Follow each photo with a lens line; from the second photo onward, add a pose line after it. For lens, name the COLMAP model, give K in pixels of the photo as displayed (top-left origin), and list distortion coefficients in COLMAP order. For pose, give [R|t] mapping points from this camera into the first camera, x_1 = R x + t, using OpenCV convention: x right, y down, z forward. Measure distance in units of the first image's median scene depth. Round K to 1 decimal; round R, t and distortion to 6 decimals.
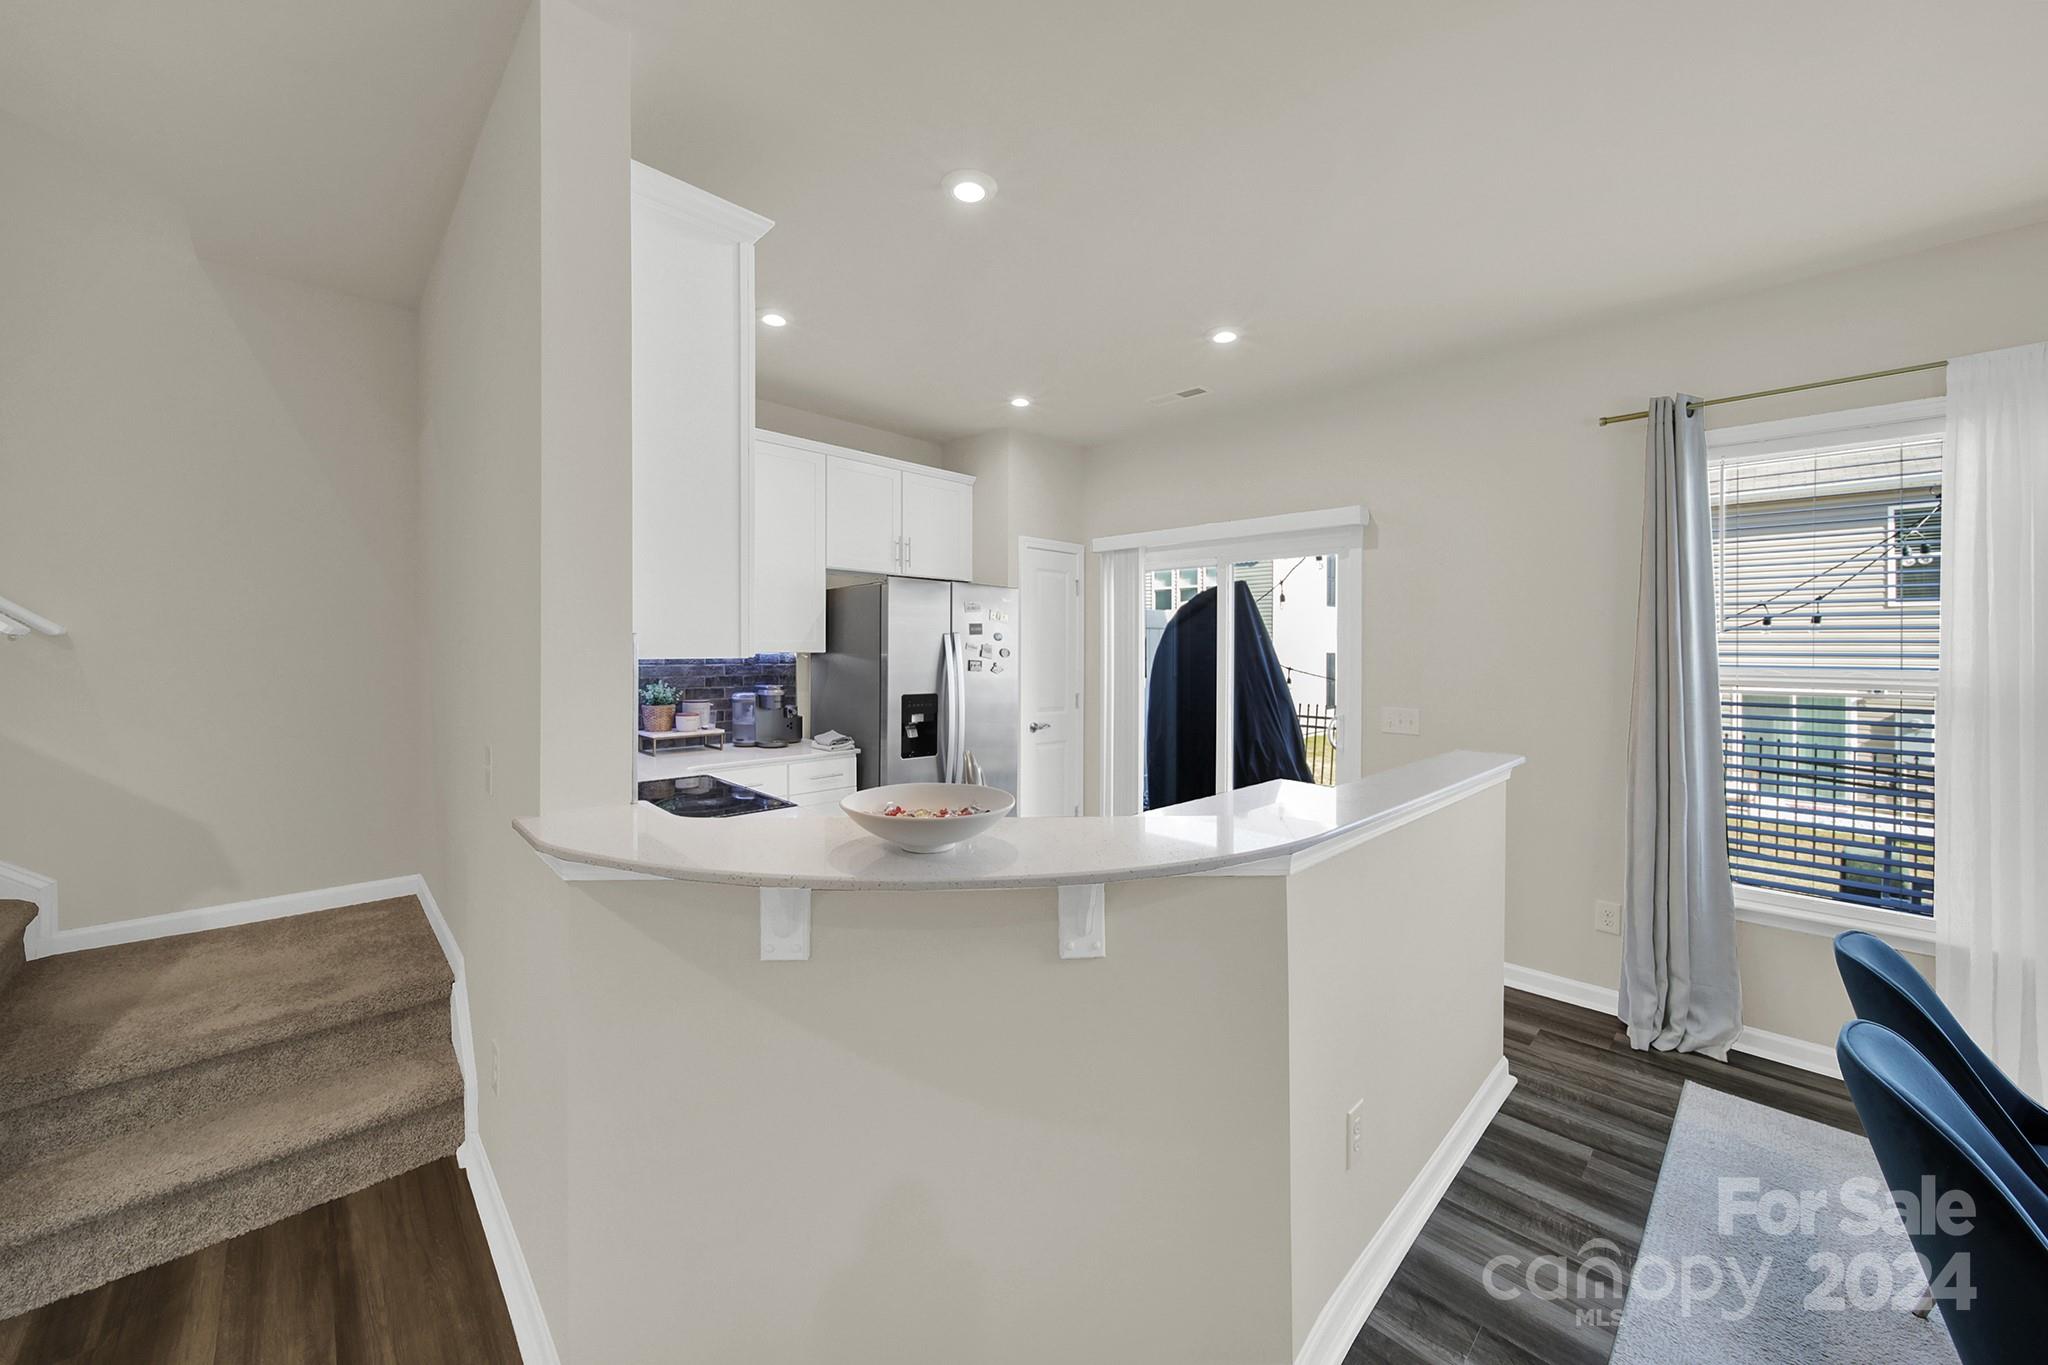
lens RADIAL K [[751.3, 0, 1005.4], [0, 751.3, 652.7], [0, 0, 1]] dist [-0.001810, 0.000066]
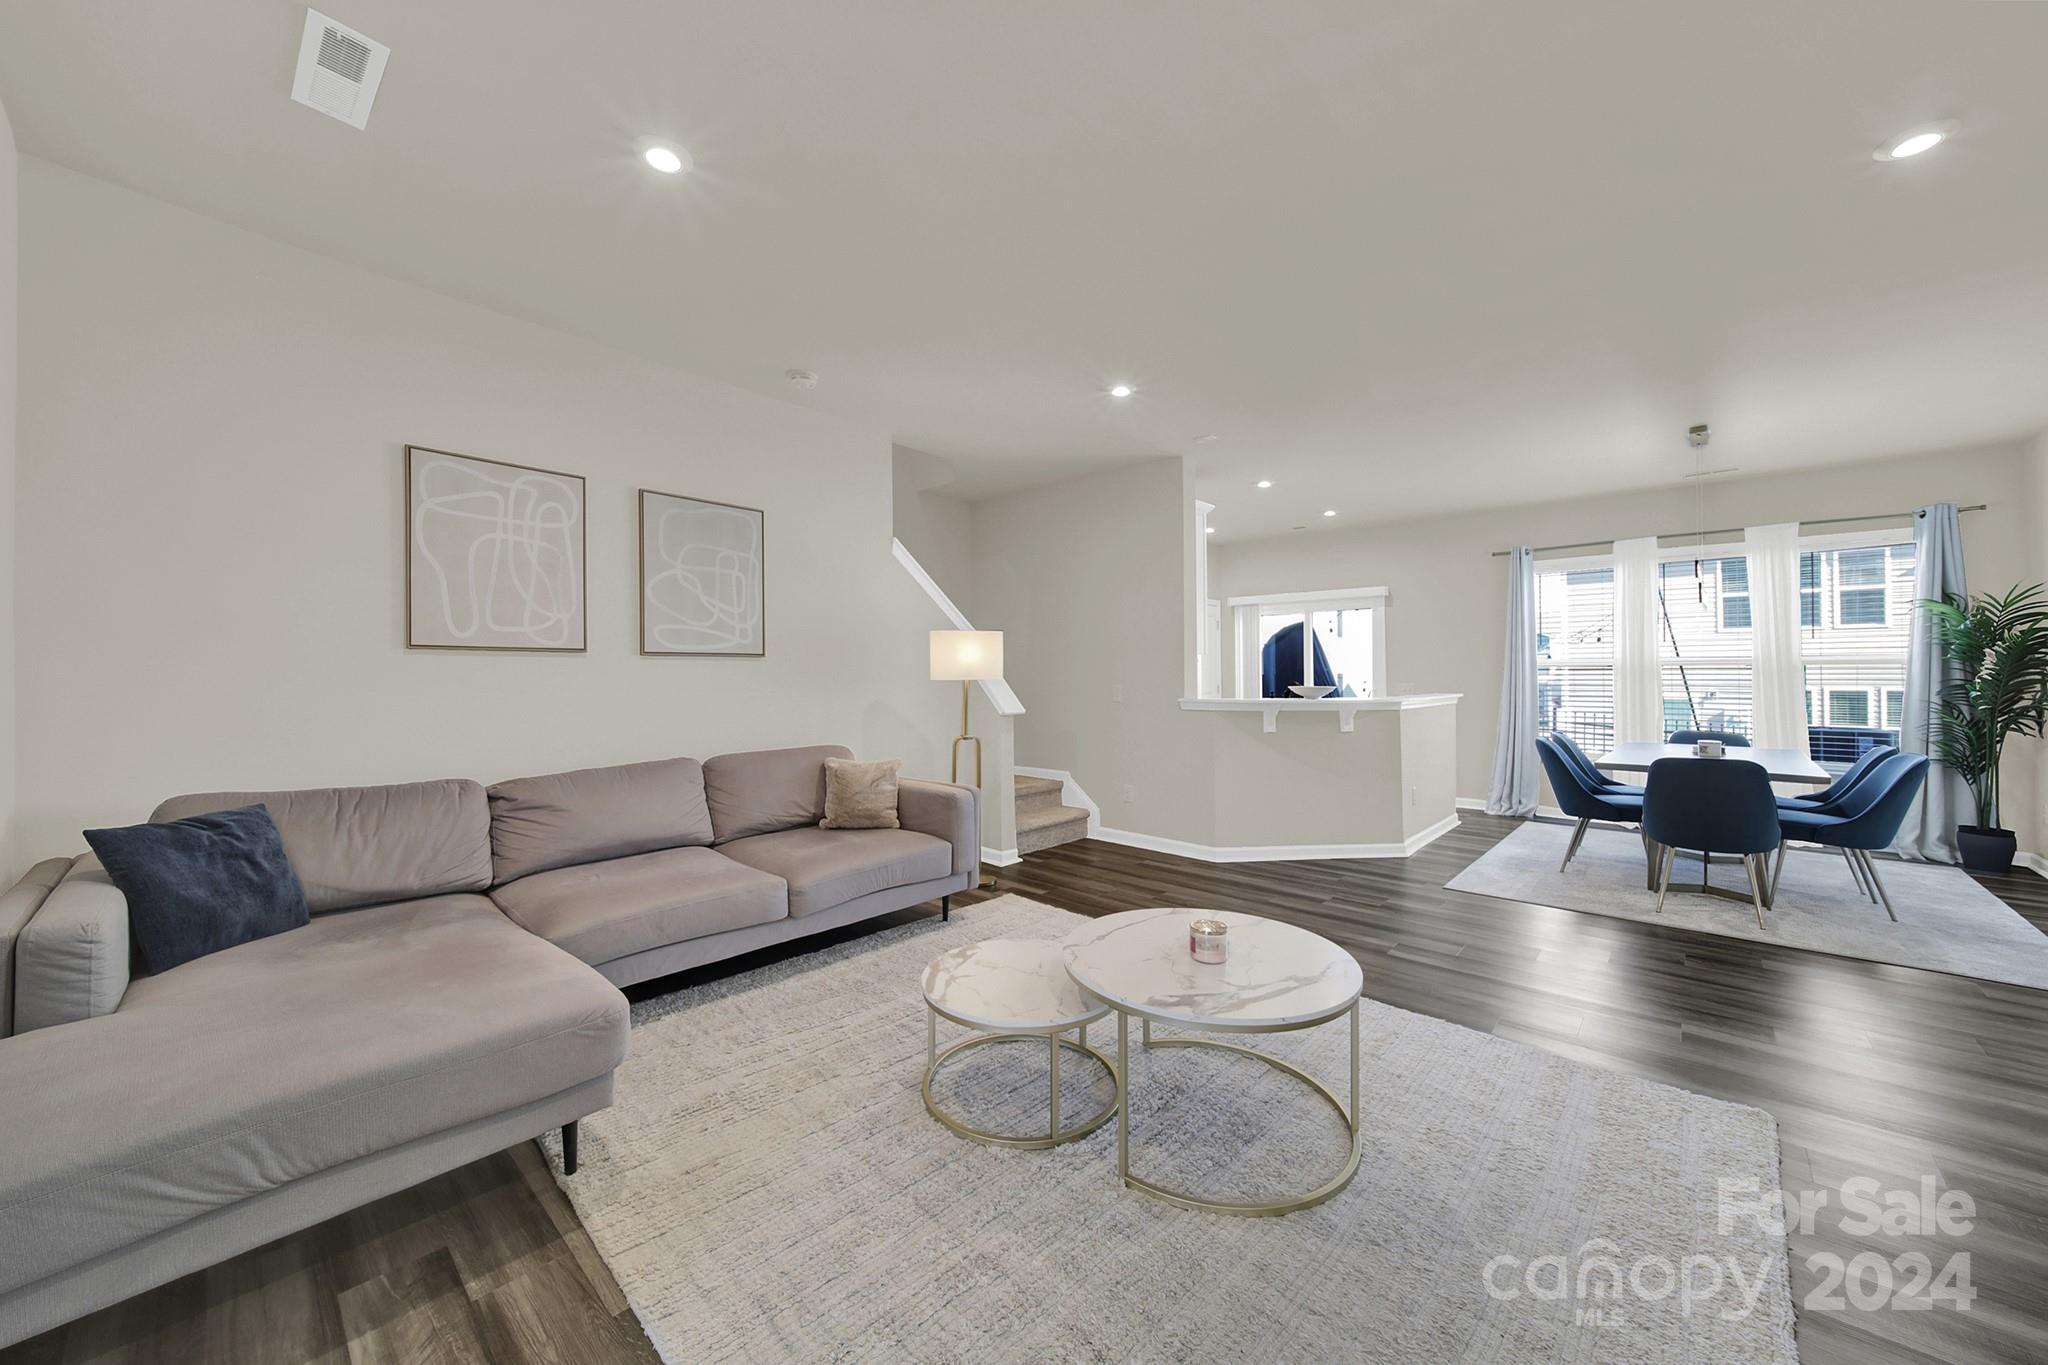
lens RADIAL K [[741.0, 0, 1020.2], [0, 741.0, 675.0], [0, 0, 1]] dist [0.000572, 0.000122]
pose [[0.997699, -0.010523, 0.066971, -0.706886], [0.011144, 0.999898, -0.008905, 0.059249], [-0.066871, 0.009631, 0.997715, -1.027907]]
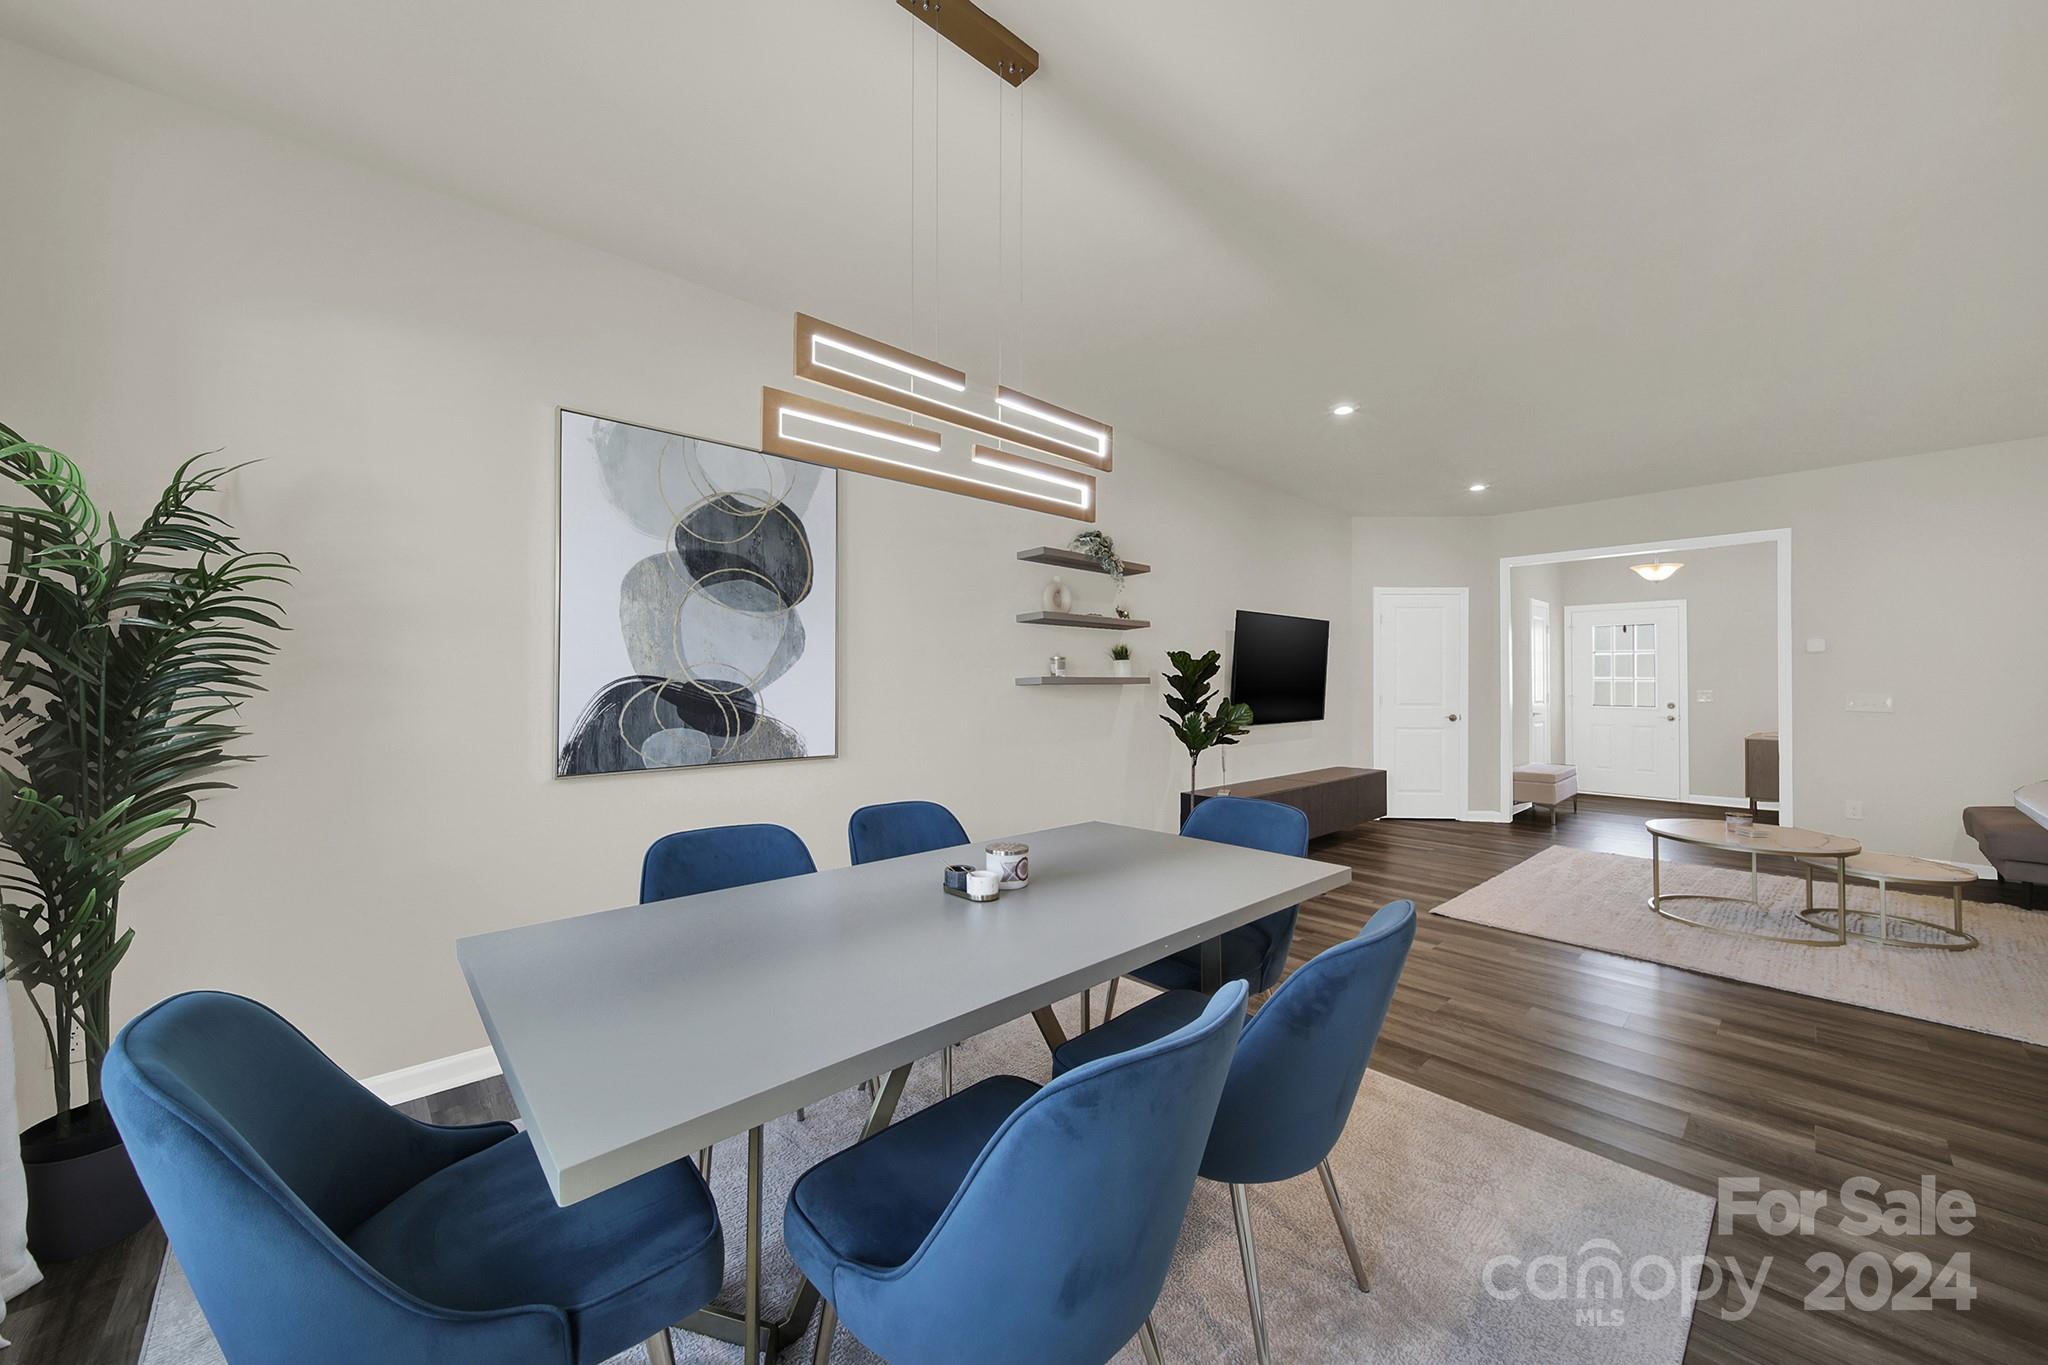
lens RADIAL K [[741.0, 0, 1020.2], [0, 741.0, 675.0], [0, 0, 1]] dist [0.000572, 0.000122]
pose [[-0.999870, -0.010969, 0.011824, 0.580732], [-0.011011, 0.999933, -0.003541, 0.057658], [-0.011784, -0.003671, -0.999924, 0.720092]]
